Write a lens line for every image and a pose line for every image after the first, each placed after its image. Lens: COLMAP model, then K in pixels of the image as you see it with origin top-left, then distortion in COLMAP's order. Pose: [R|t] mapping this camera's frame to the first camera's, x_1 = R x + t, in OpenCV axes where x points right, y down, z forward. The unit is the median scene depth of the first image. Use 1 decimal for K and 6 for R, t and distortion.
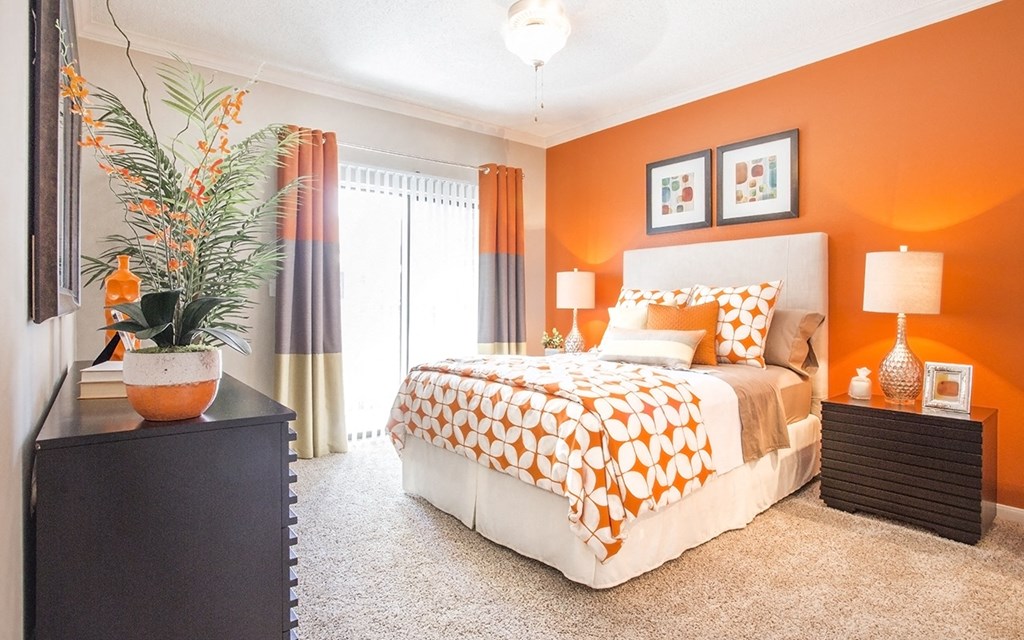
lens RADIAL K [[537.7, 0, 516.4], [0, 537.7, 308.9], [0, 0, 1]] dist [-0.003498, -0.000342]
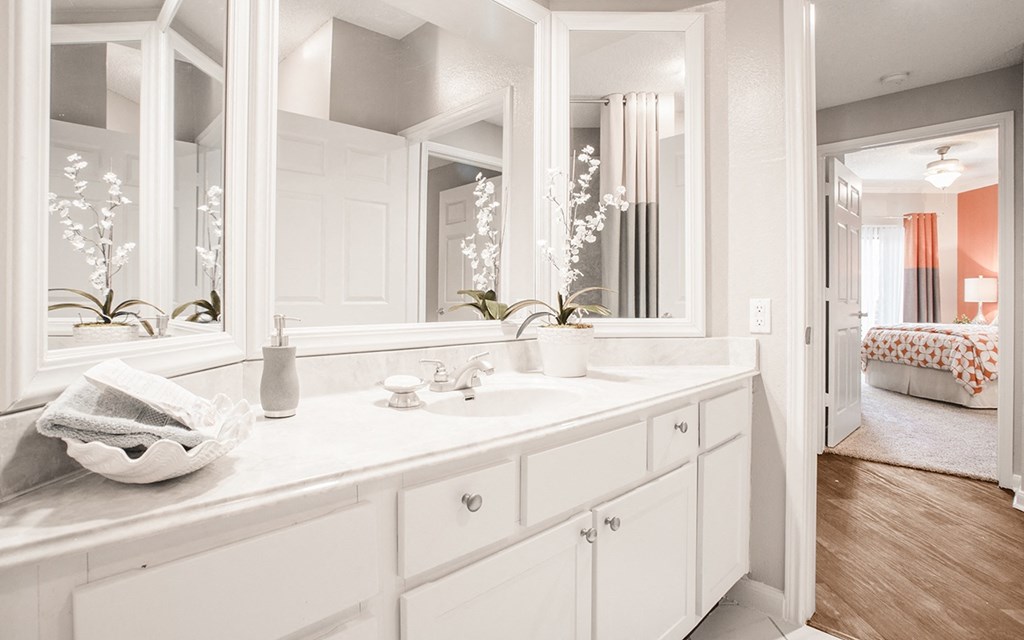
lens RADIAL K [[537.7, 0, 516.4], [0, 537.7, 308.9], [0, 0, 1]] dist [-0.003498, -0.000342]
pose [[0.788720, 0.000617, -0.614752, 0.010742], [-0.000648, 1.000000, 0.000172, 0.040944], [0.614752, 0.000263, 0.788721, -2.039119]]
